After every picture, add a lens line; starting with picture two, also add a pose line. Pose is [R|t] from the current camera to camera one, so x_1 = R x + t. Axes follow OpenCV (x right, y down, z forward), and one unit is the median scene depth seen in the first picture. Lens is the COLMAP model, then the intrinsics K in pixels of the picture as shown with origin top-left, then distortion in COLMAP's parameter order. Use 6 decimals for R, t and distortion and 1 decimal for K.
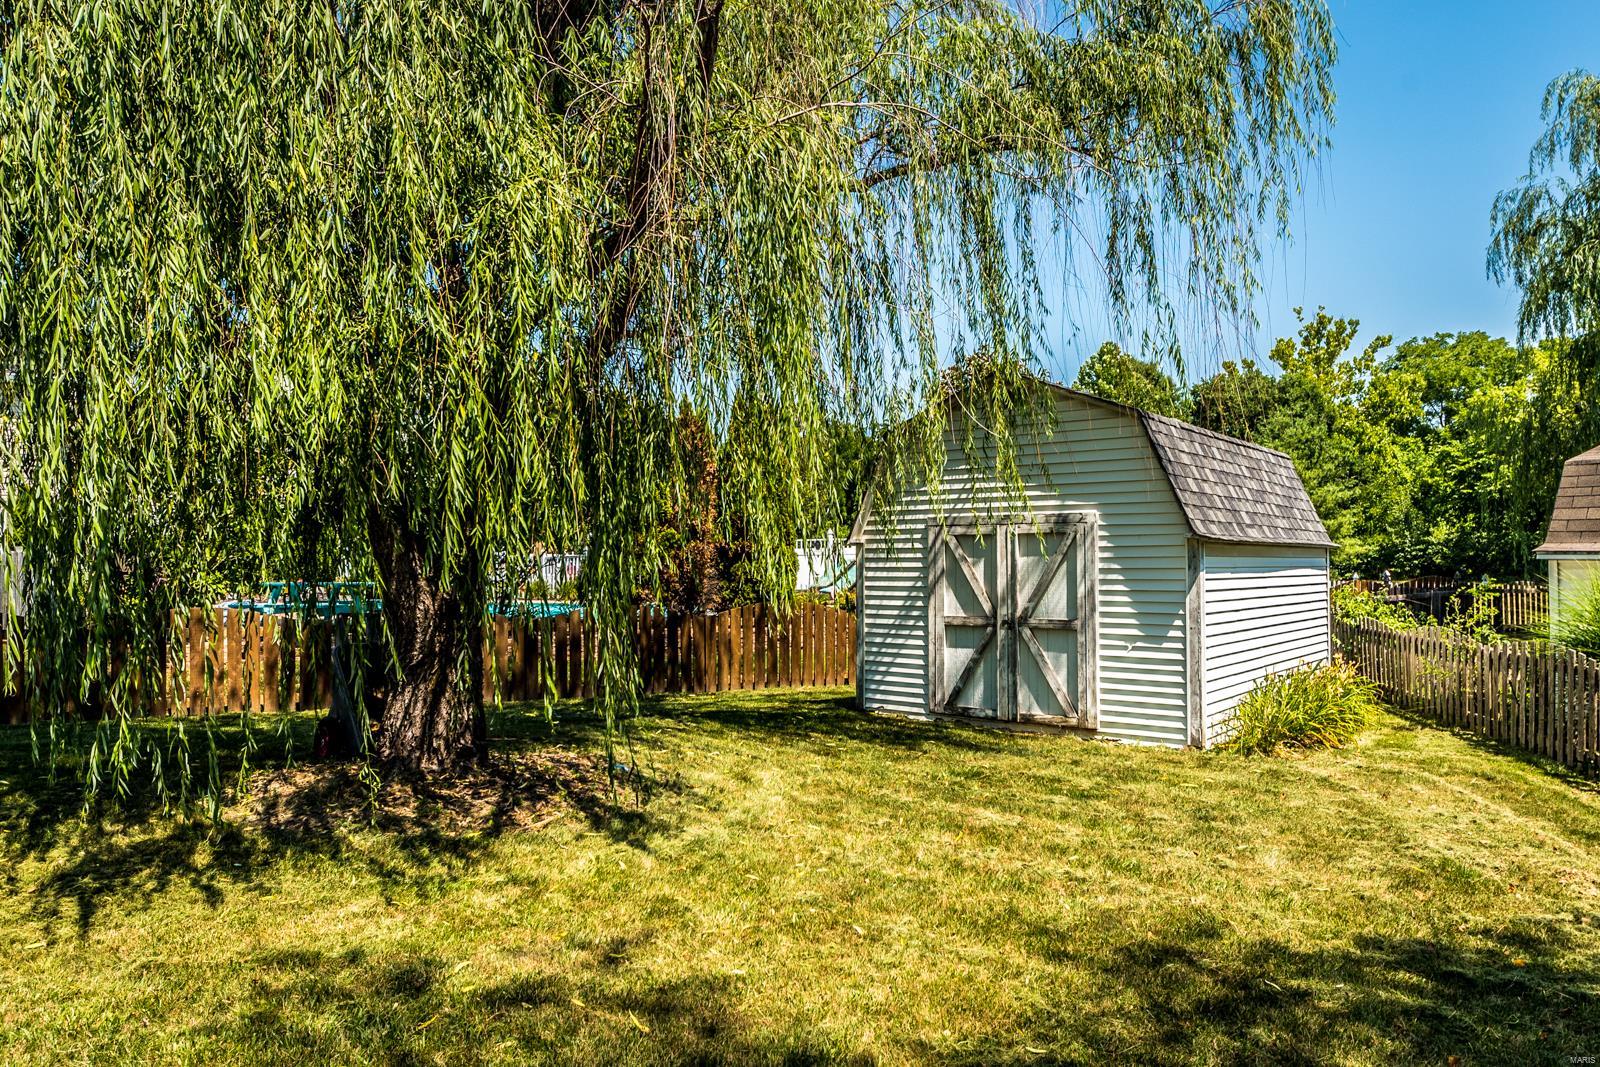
lens RADIAL K [[1071.5, 0, 790.8], [0, 1071.5, 532.7], [0, 0, 1]] dist [-0.022942, 0.031173]
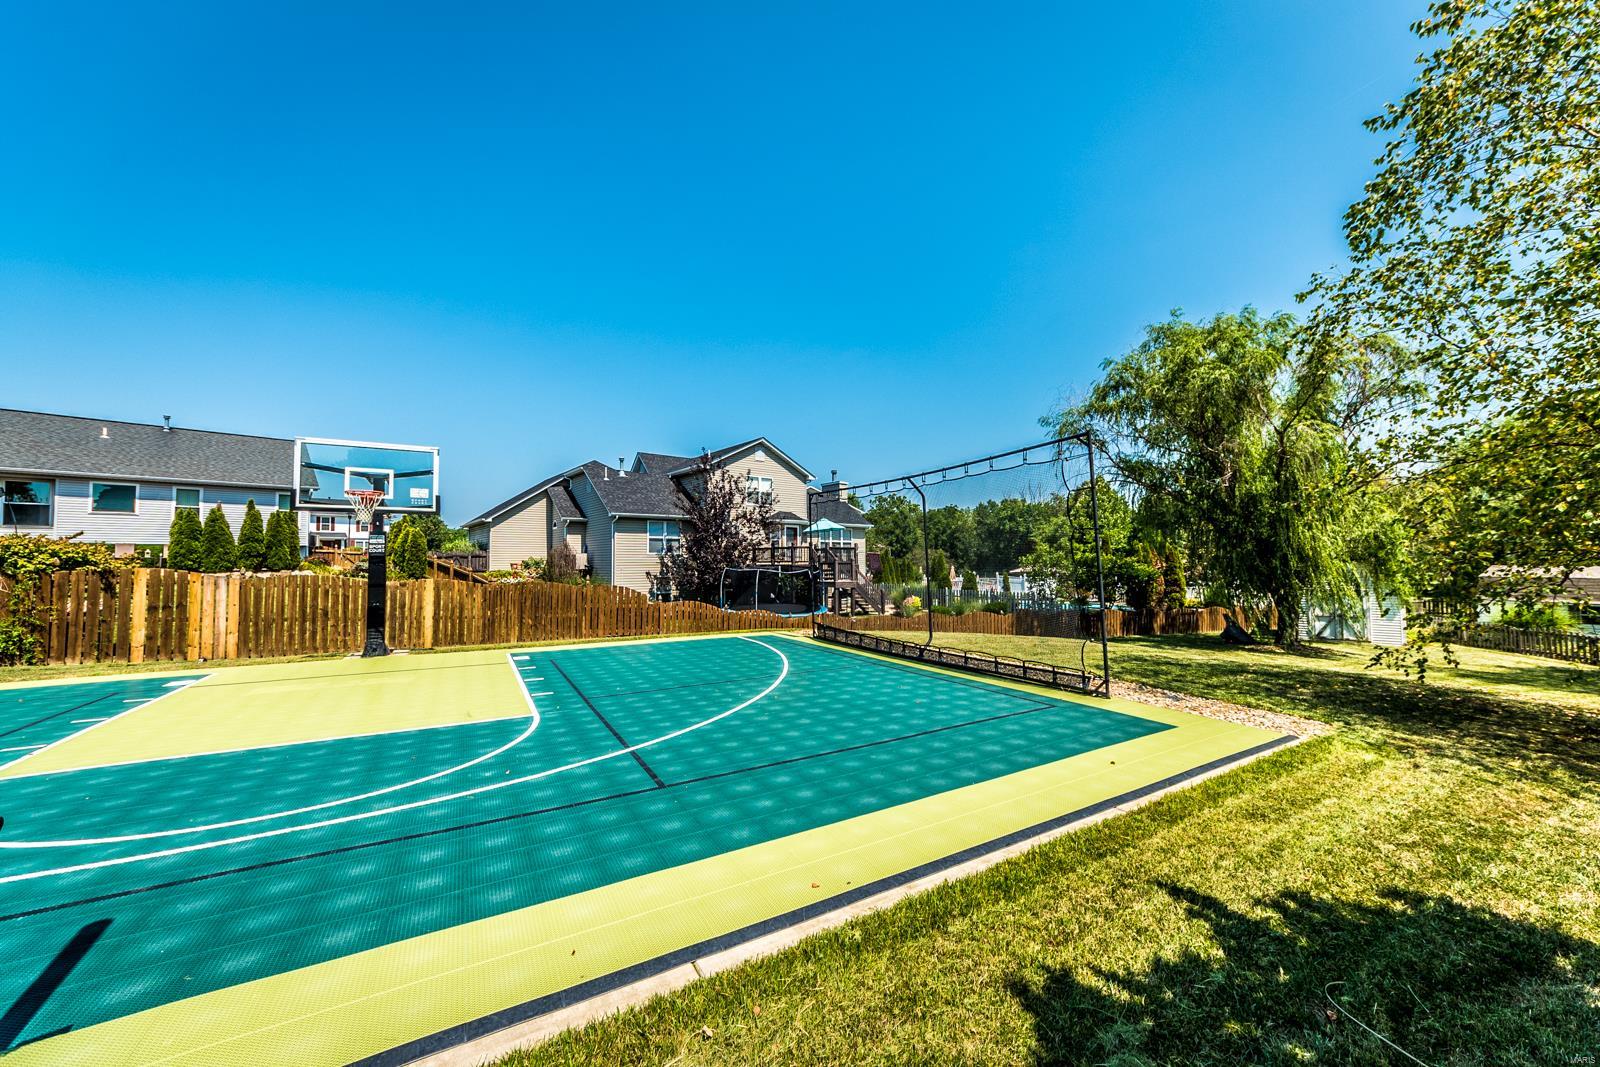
lens RADIAL K [[571.1, 0, 792.0], [0, 571.1, 539.8], [0, 0, 1]] dist [0.001804, -0.000061]
pose [[0.997804, 0.002315, -0.066194, -2.830254], [-0.003901, 0.999708, -0.023841, -0.235650], [0.066120, 0.024047, 0.997522, -2.109159]]
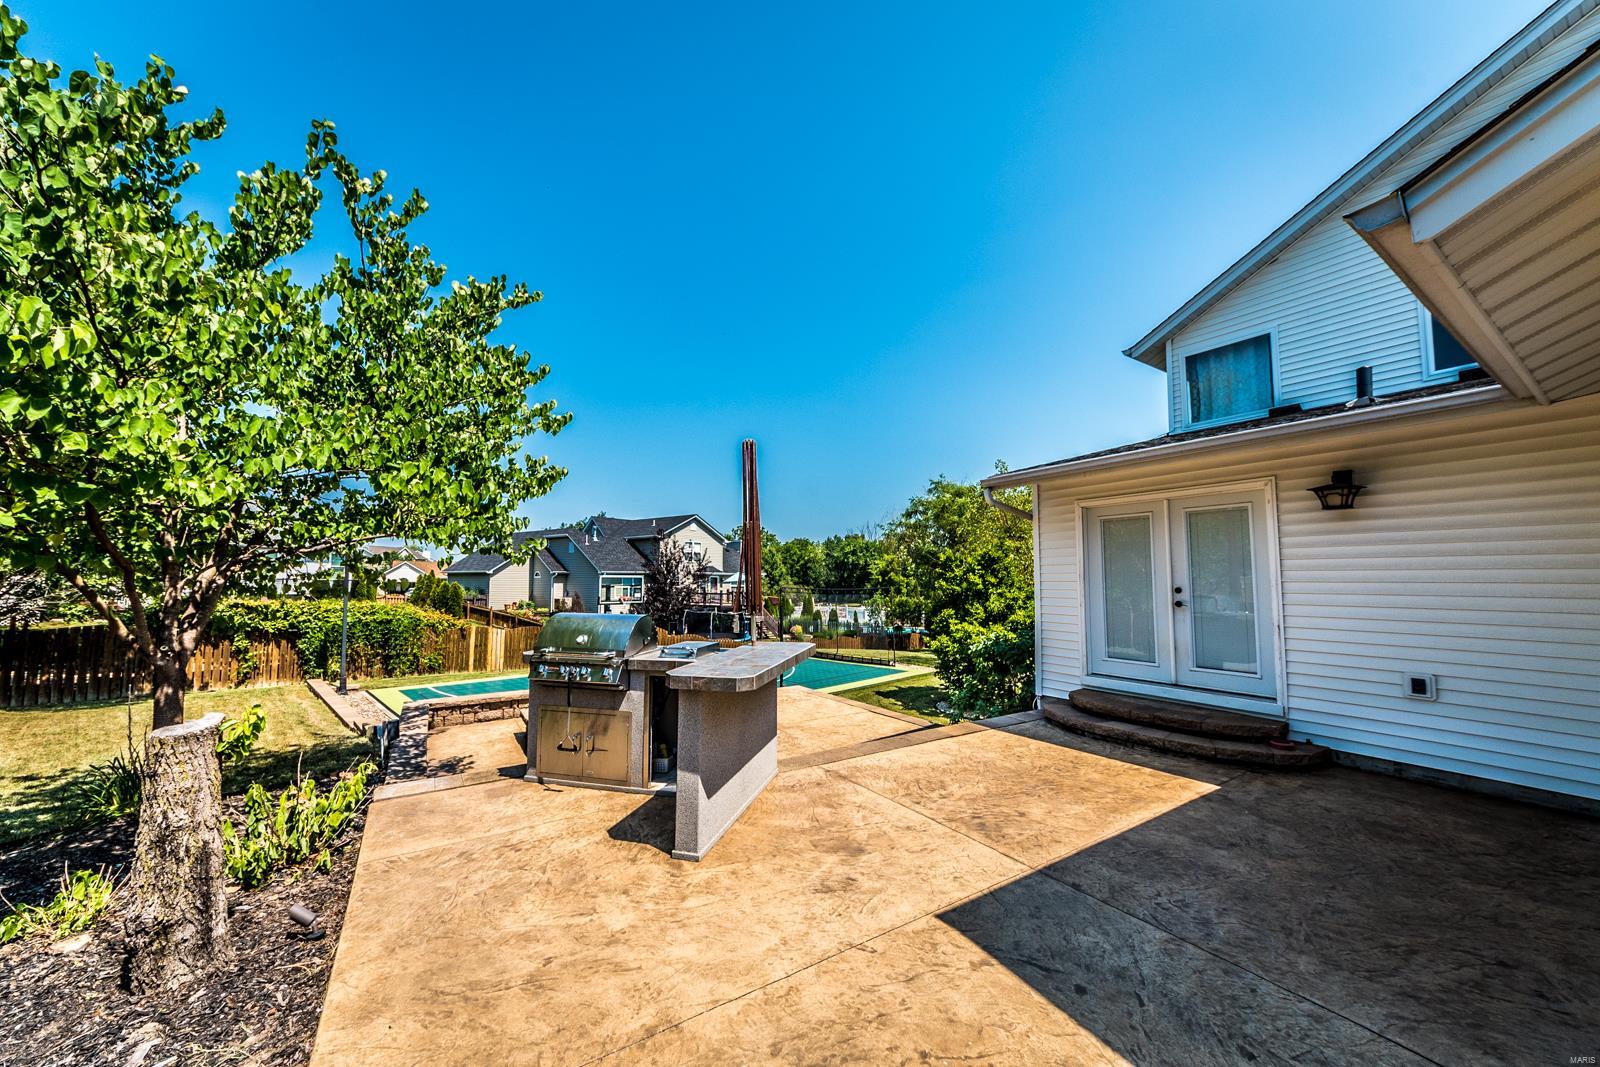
lens RADIAL K [[572.0, 0, 792.9], [0, 572.0, 536.2], [0, 0, 1]] dist [-0.001403, -0.000453]
pose [[0.979704, 0.027387, 0.198569, -3.623614], [-0.014641, 0.997753, -0.065379, -0.521833], [-0.199913, 0.061145, 0.977904, -4.290984]]
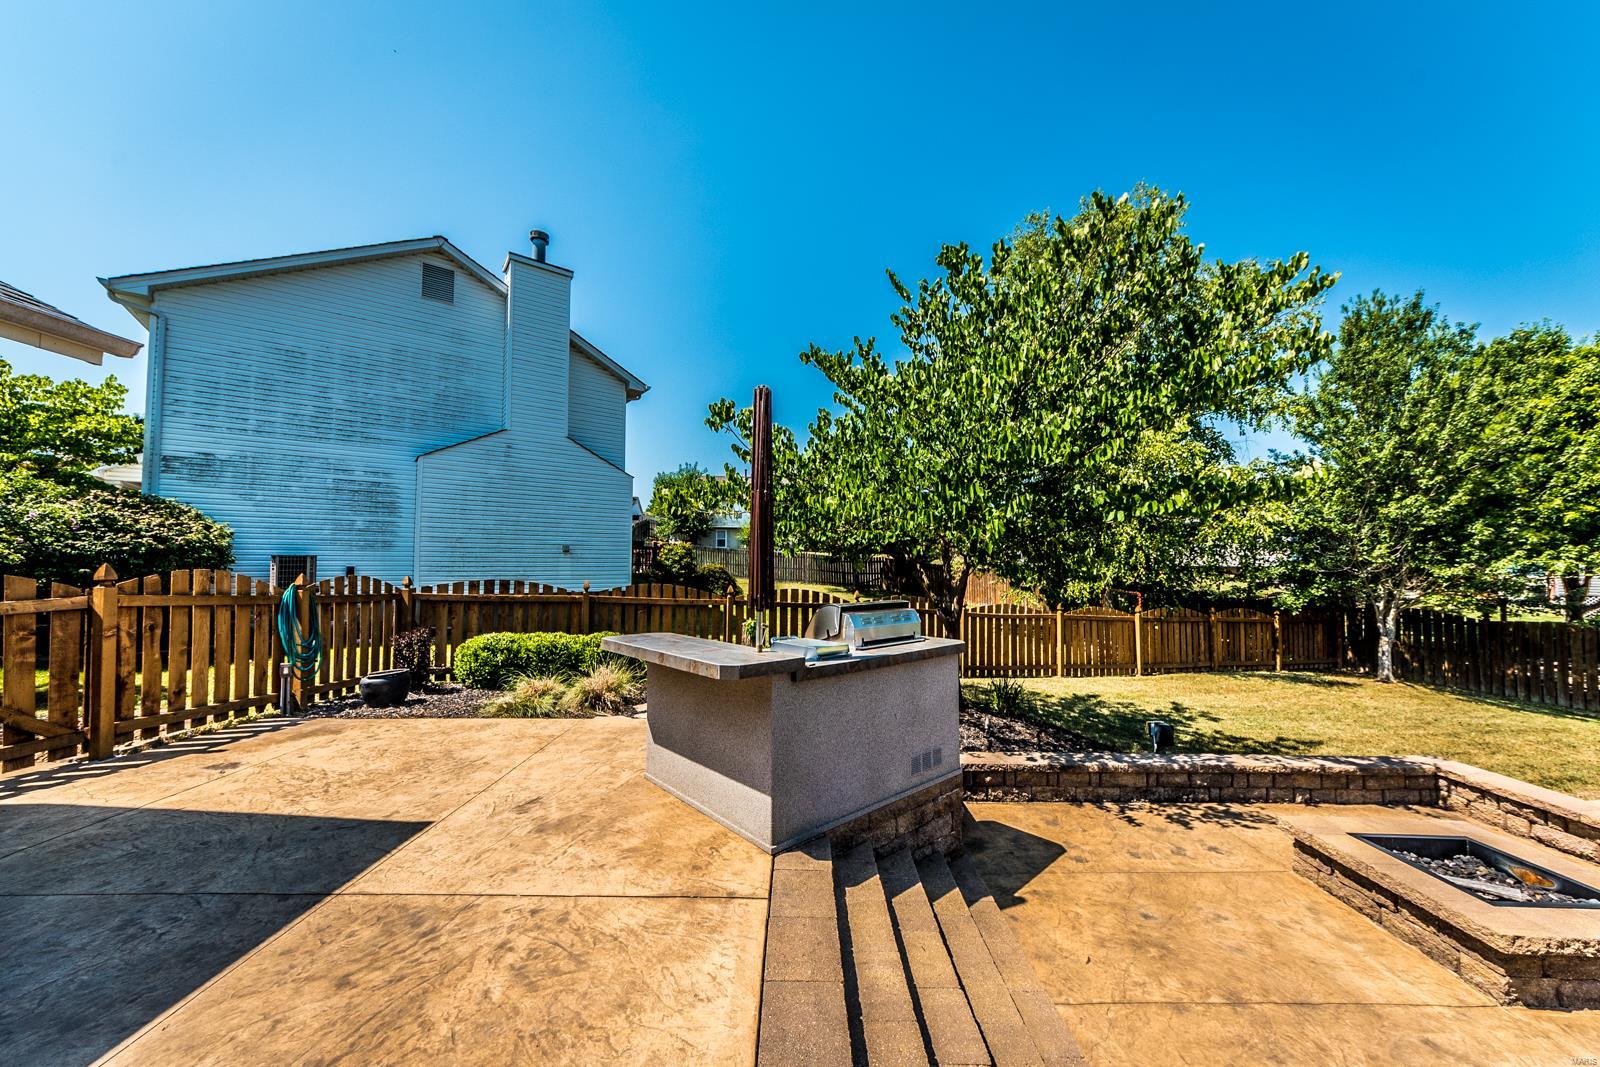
lens RADIAL K [[572.0, 0, 792.9], [0, 572.0, 536.2], [0, 0, 1]] dist [-0.001403, -0.000453]
pose [[-0.363824, -0.031333, -0.930940, -3.037234], [0.004397, 0.999365, -0.035355, -0.522625], [0.931457, -0.016956, -0.363456, -3.362506]]
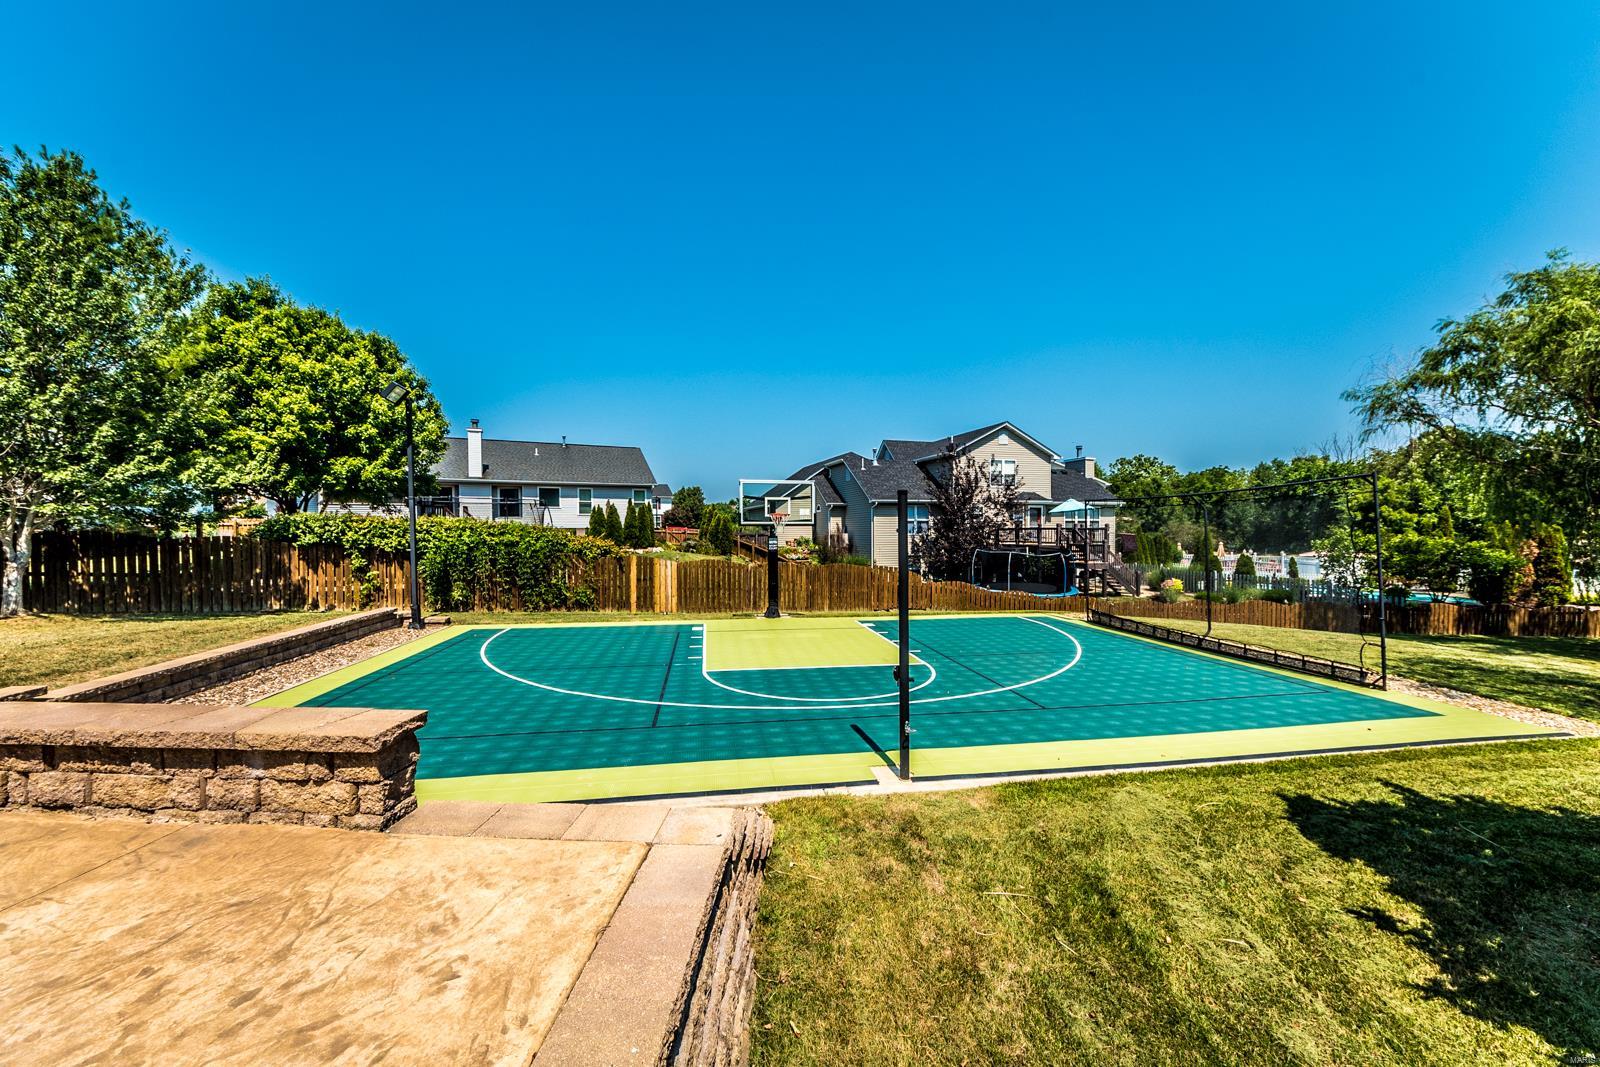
lens RADIAL K [[572.0, 0, 792.9], [0, 572.0, 536.2], [0, 0, 1]] dist [-0.001403, -0.000453]
pose [[0.908537, 0.012225, -0.417626, -2.996473], [-0.000214, 0.999585, 0.028795, -0.353170], [0.417805, -0.026072, 0.908162, -2.711581]]
